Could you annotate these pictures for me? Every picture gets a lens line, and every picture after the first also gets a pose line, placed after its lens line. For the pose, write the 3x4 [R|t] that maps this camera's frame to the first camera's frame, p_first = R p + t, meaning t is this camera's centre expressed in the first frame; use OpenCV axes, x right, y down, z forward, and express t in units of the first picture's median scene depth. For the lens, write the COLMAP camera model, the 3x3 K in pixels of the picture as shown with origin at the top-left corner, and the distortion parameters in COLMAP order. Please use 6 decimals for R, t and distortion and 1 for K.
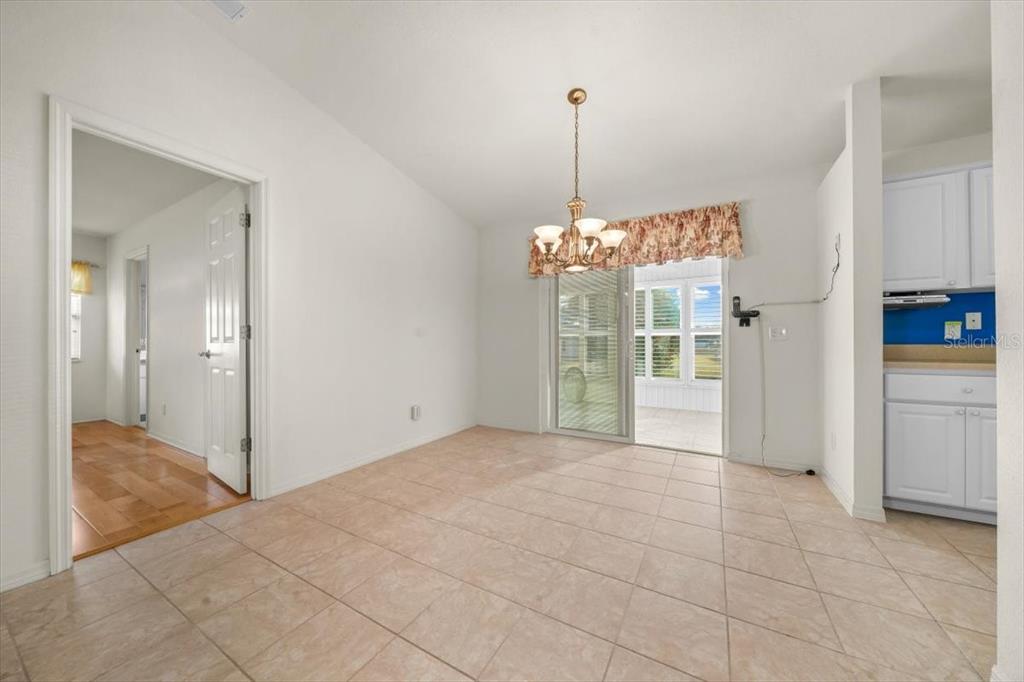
lens RADIAL K [[355.6, 0, 511.8], [0, 355.6, 342.9], [0, 0, 1]] dist [-0.010514, -0.000232]
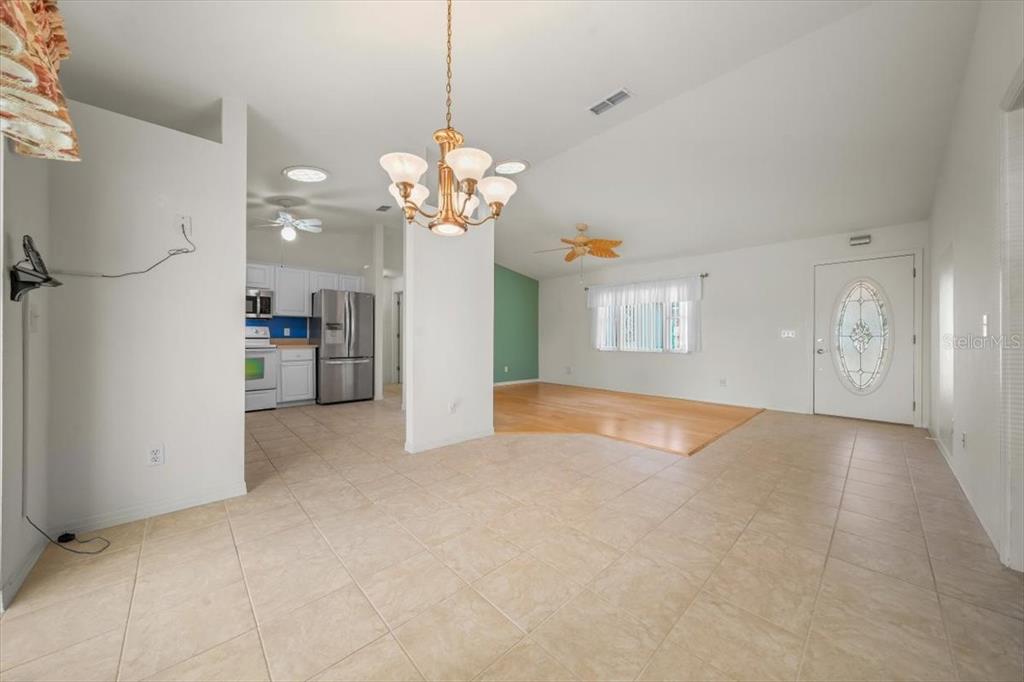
lens RADIAL K [[355.6, 0, 506.6], [0, 355.6, 338.9], [0, 0, 1]] dist [-0.010514, -0.000232]
pose [[-0.954855, -0.004674, 0.297036, -0.145900], [-0.003929, 0.999987, 0.003106, -0.004188], [-0.297046, 0.001798, -0.954861, 1.787558]]
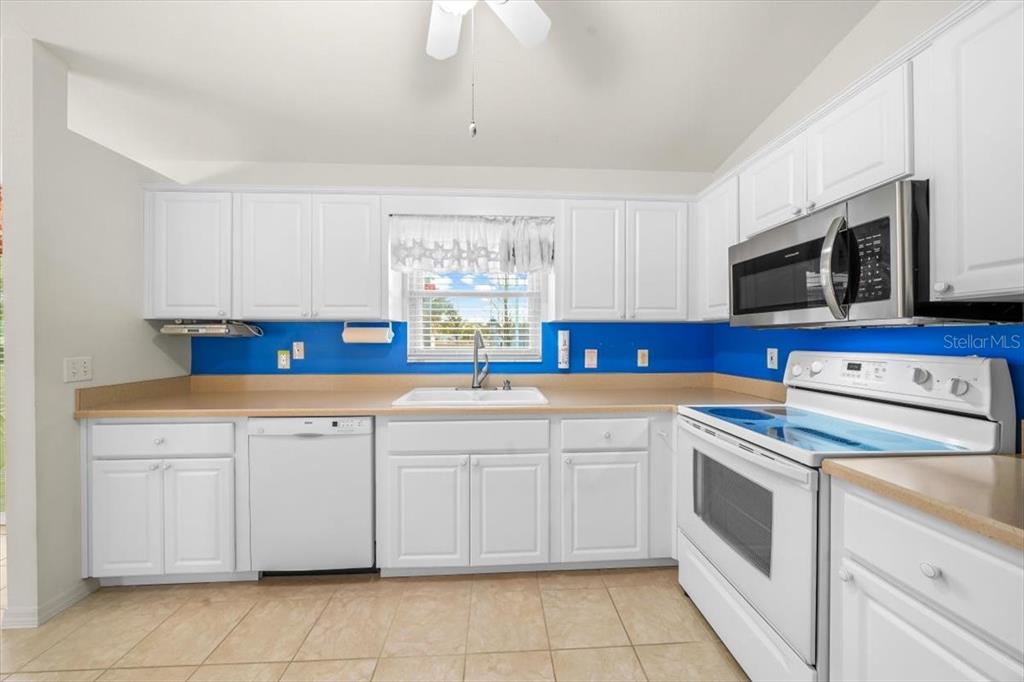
lens RADIAL K [[355.6, 0, 516.3], [0, 355.6, 338.6], [0, 0, 1]] dist [-0.010514, -0.000232]
pose [[0.841134, -0.003456, 0.540816, 1.474424], [0.006111, 0.999976, -0.003114, -0.102094], [-0.540792, 0.005925, 0.841135, -0.196151]]
